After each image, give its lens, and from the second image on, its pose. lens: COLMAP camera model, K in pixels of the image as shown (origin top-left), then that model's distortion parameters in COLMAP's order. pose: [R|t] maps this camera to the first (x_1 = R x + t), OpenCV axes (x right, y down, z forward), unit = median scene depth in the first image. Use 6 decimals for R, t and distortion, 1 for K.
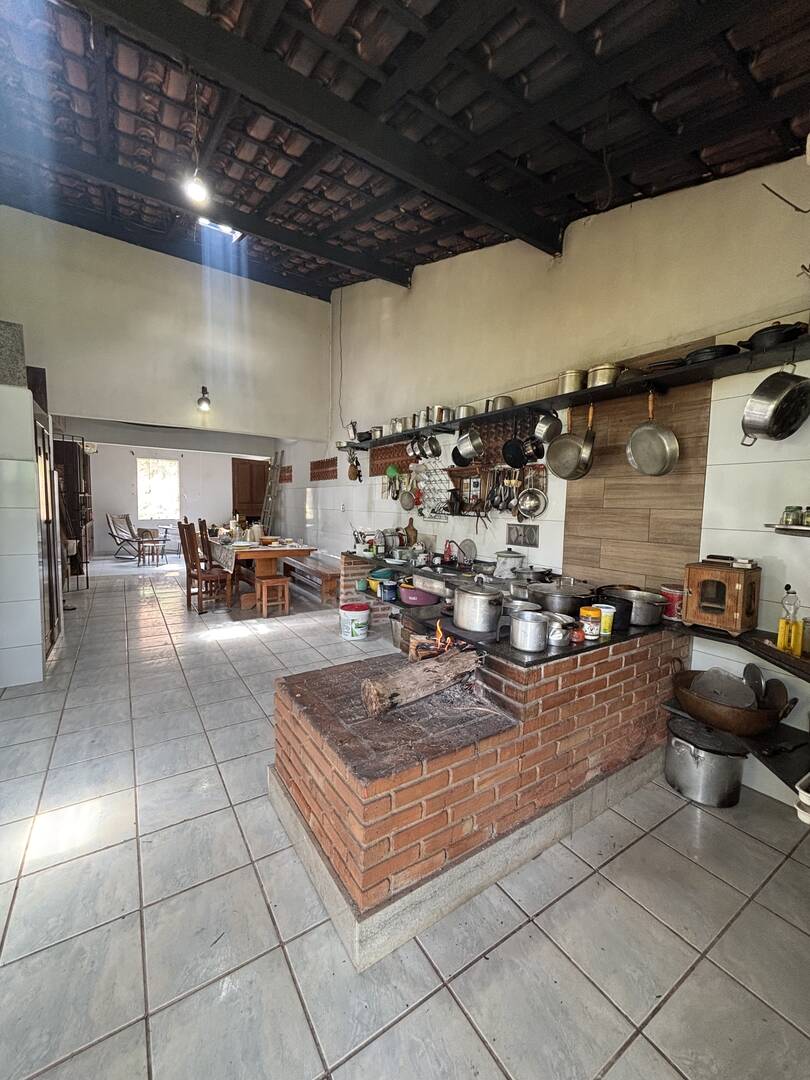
lens RADIAL K [[435.5, 0, 405.0], [0, 435.5, 540.0], [0, 0, 1]] dist [0.001782, 0.000097]
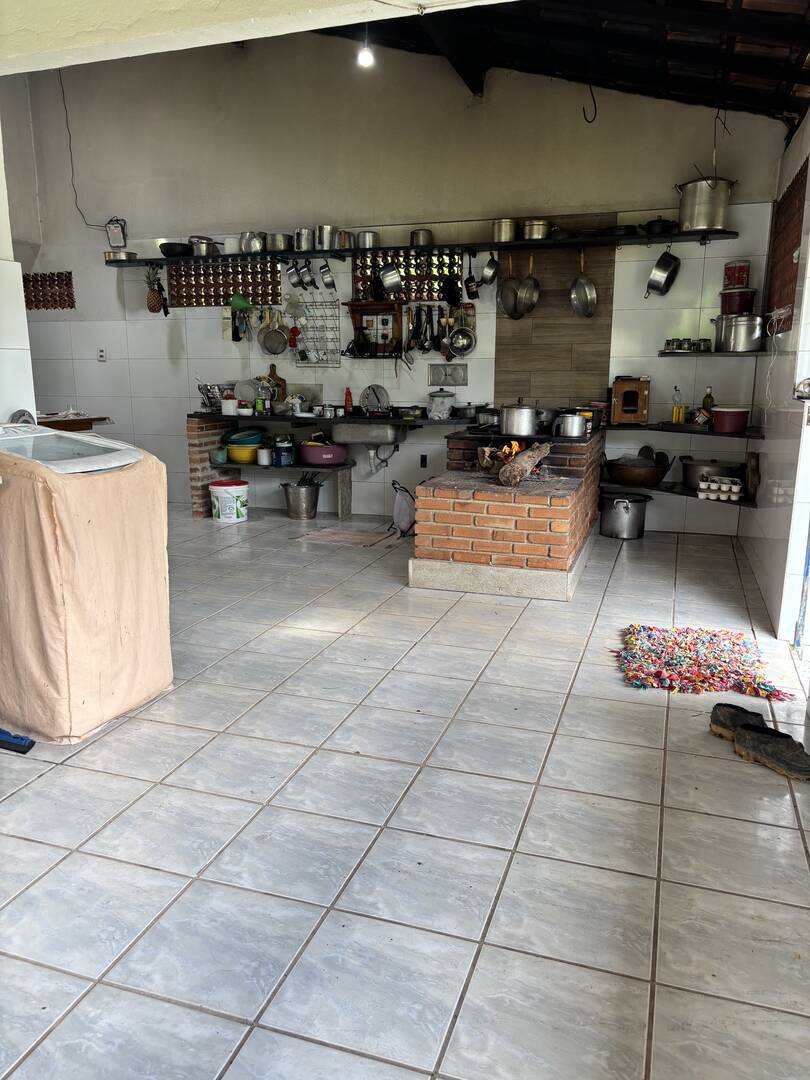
lens RADIAL K [[839.7, 0, 405.0], [0, 839.7, 540.0], [0, 0, 1]] dist [0.059899, -0.003273]
pose [[0.786296, -0.156620, 0.597669, -1.168970], [0.071345, 0.983883, 0.163966, 0.044399], [-0.613716, -0.086286, 0.784797, -0.578420]]
